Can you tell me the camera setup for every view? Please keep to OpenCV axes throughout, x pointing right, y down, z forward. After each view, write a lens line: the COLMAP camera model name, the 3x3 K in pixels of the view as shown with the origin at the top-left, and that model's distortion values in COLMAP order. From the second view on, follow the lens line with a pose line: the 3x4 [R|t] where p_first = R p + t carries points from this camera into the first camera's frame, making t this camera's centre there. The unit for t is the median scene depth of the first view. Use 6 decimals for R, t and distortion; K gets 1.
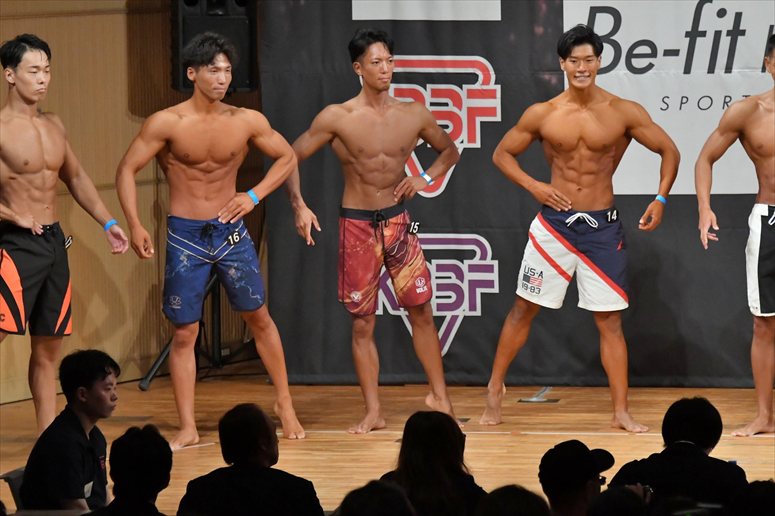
lens RADIAL K [[5283.6, 0, 384.7], [0, 5283.6, 273.5], [0, 0, 1]] dist [2.172998, 0.000000]
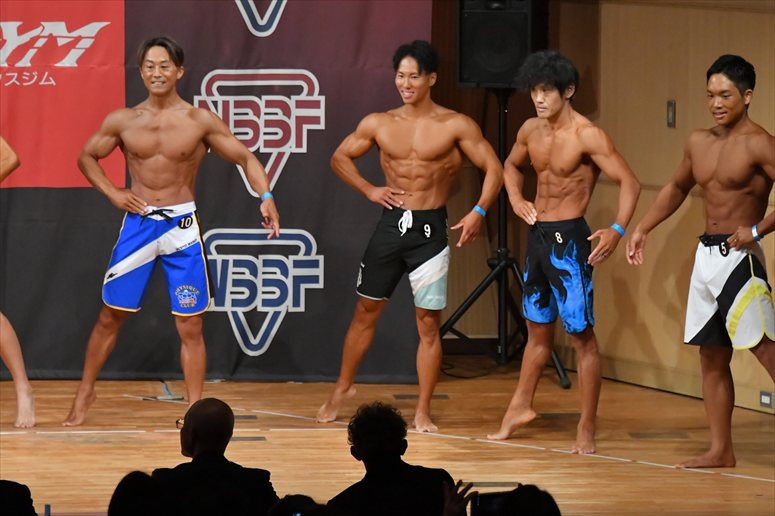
lens RADIAL K [[5283.6, 0, 394.8], [0, 5283.6, 279.0], [0, 0, 1]] dist [2.172998, 0.000000]
pose [[0.968495, -0.000681, 0.249033, -0.229002], [0.000351, 0.999999, 0.001372, 0.000079], [-0.249034, -0.001242, 0.968494, -0.033957]]
